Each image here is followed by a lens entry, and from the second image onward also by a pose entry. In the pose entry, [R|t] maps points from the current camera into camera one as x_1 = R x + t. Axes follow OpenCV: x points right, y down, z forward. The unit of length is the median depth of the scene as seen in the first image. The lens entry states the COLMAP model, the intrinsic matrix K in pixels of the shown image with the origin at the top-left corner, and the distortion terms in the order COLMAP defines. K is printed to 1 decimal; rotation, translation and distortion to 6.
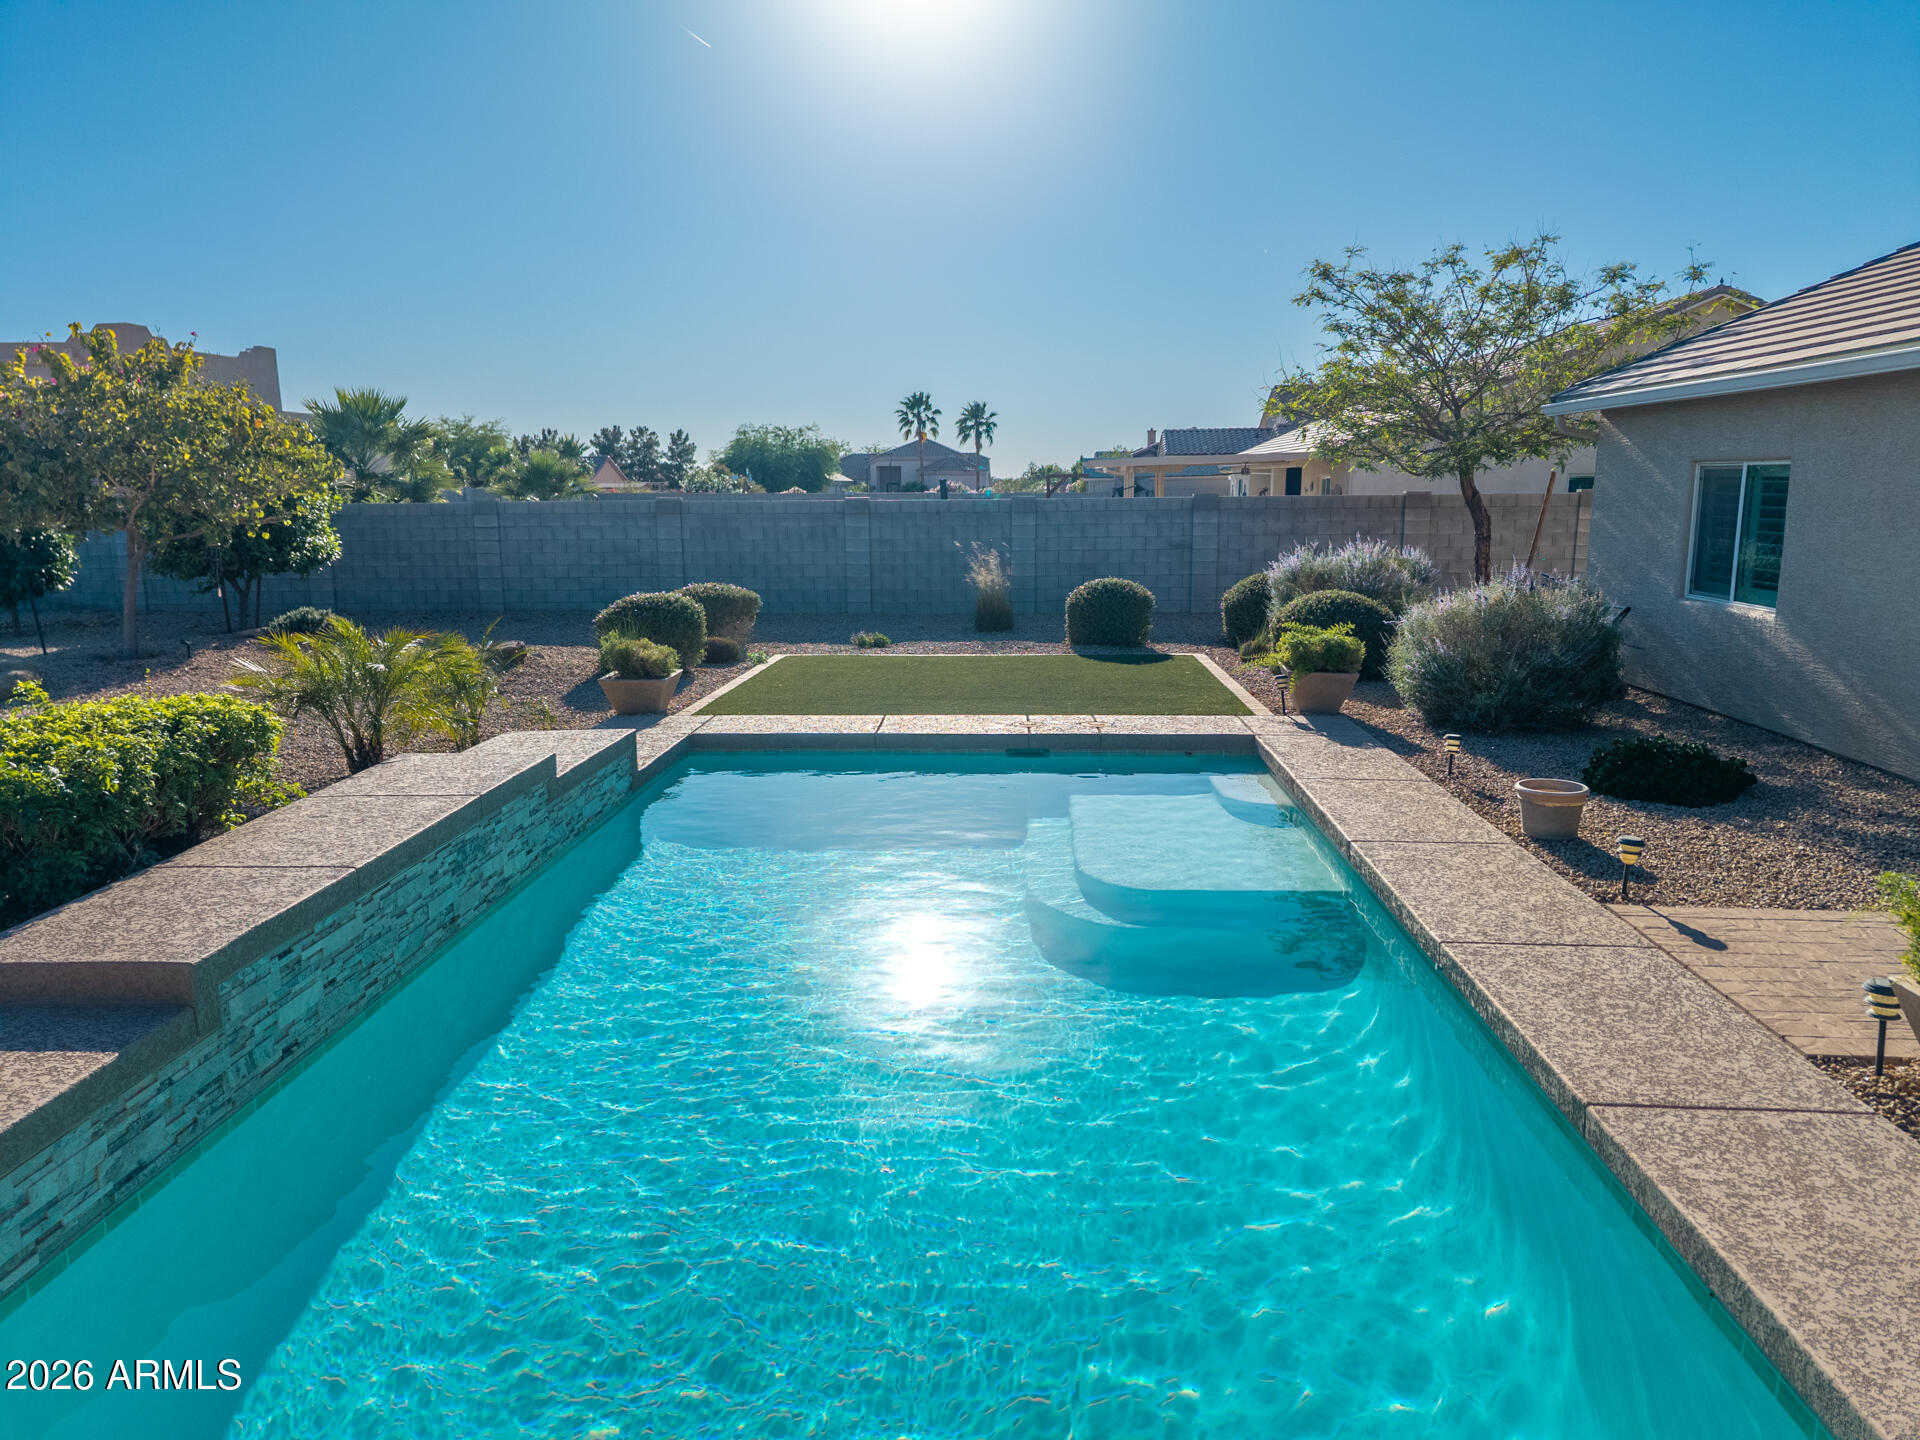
lens RADIAL K [[1284.1, 0, 962.8], [0, 1284.1, 710.5], [0, 0, 1]] dist [0.020813, -0.022666]
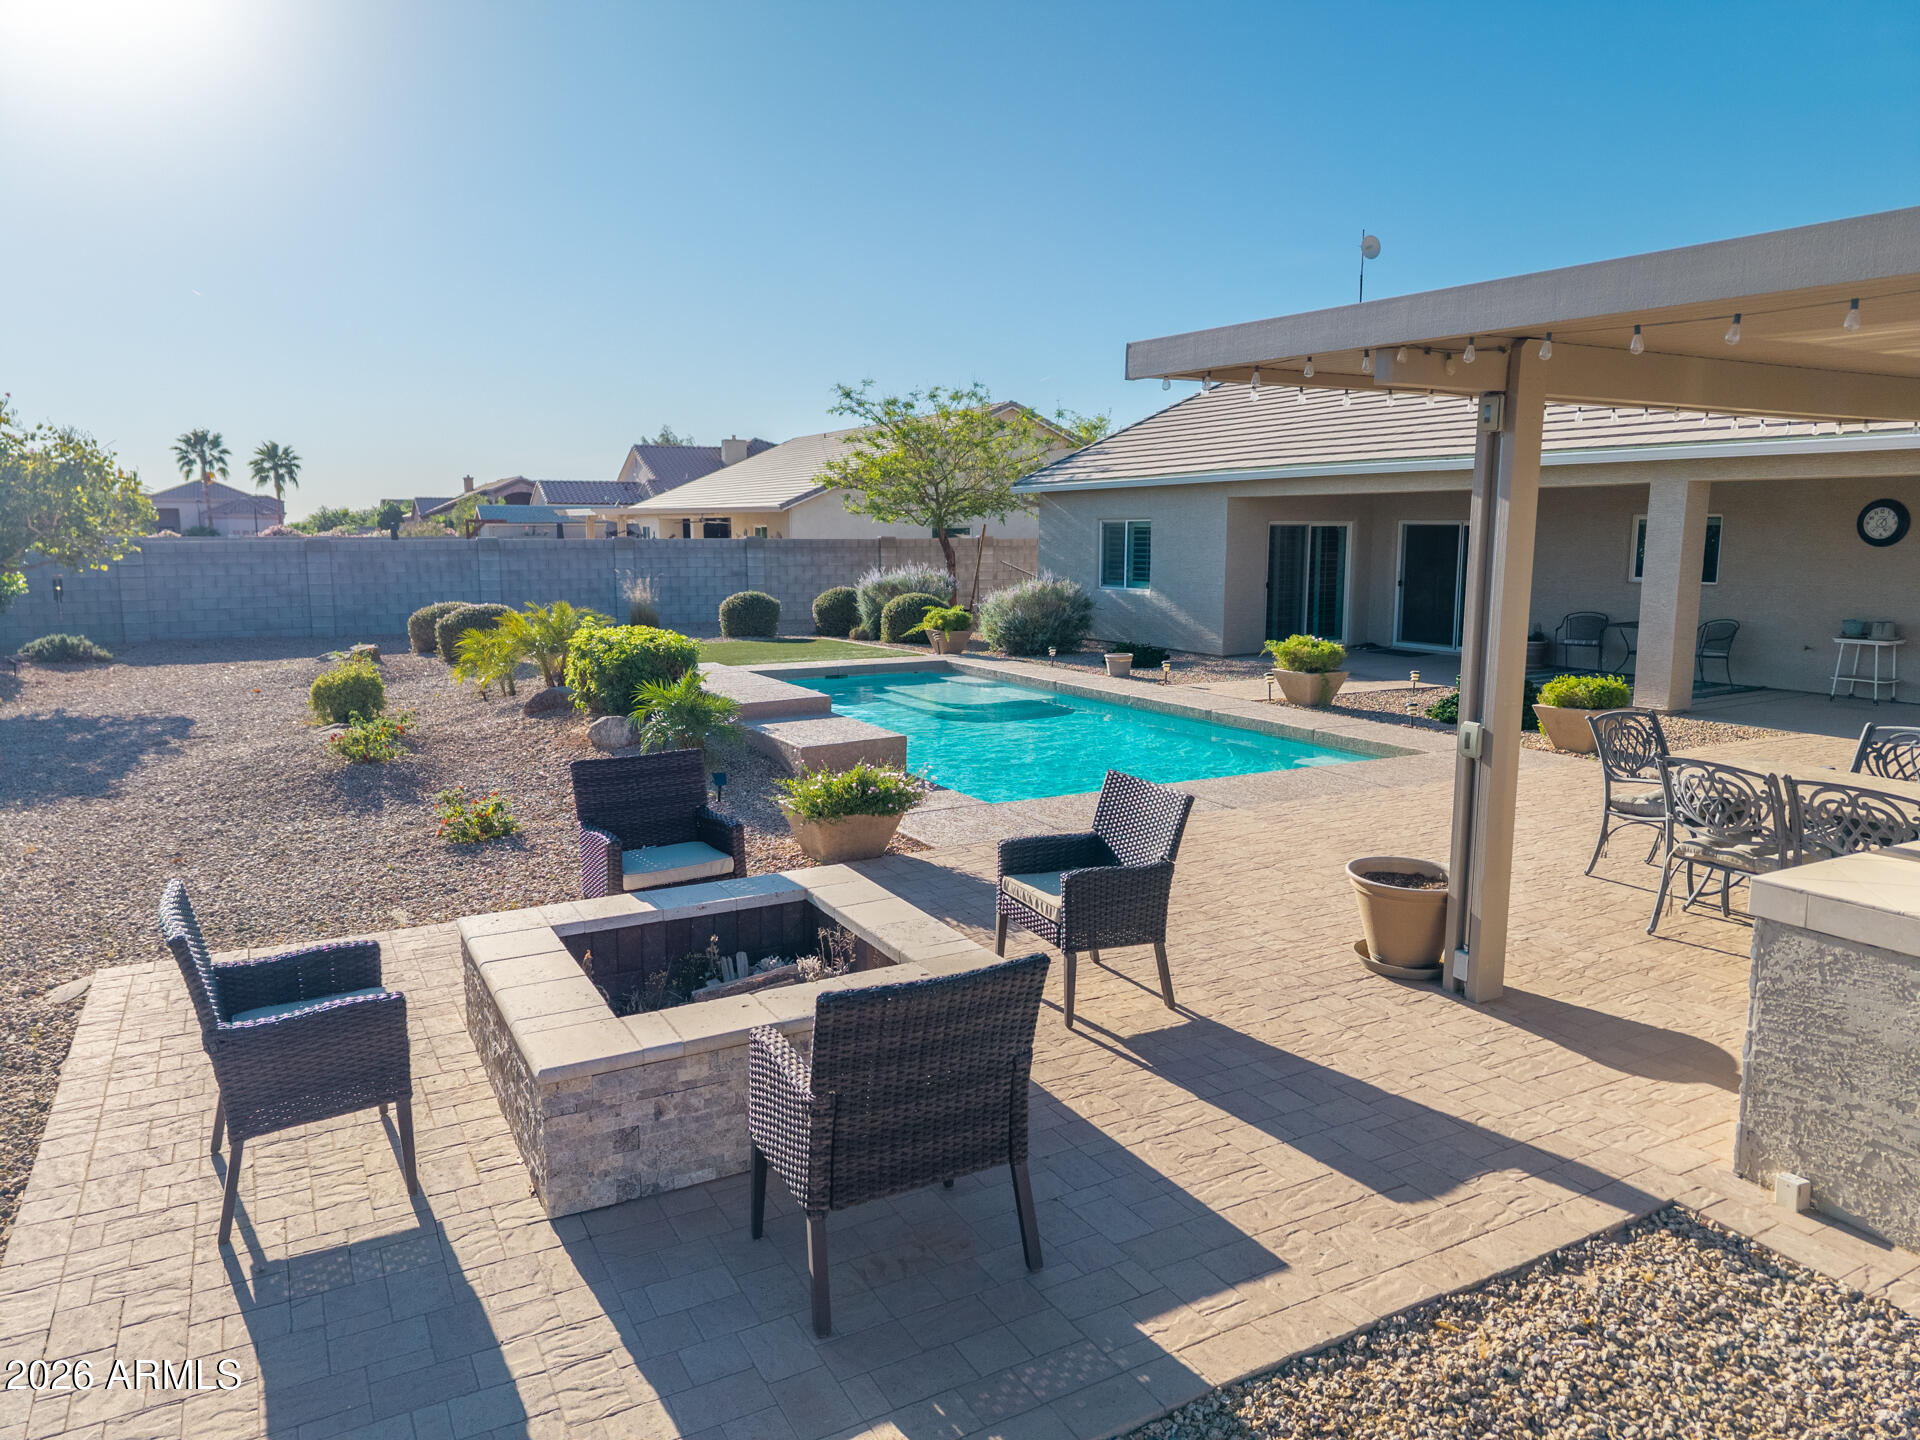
lens RADIAL K [[1284.1, 0, 961.0], [0, 1284.1, 719.1], [0, 0, 1]] dist [0.020813, -0.022666]
pose [[0.847528, -0.072547, 0.525769, -0.455641], [0.088204, 0.996091, -0.004740, 0.070214], [-0.523370, 0.050392, 0.850614, -0.375190]]
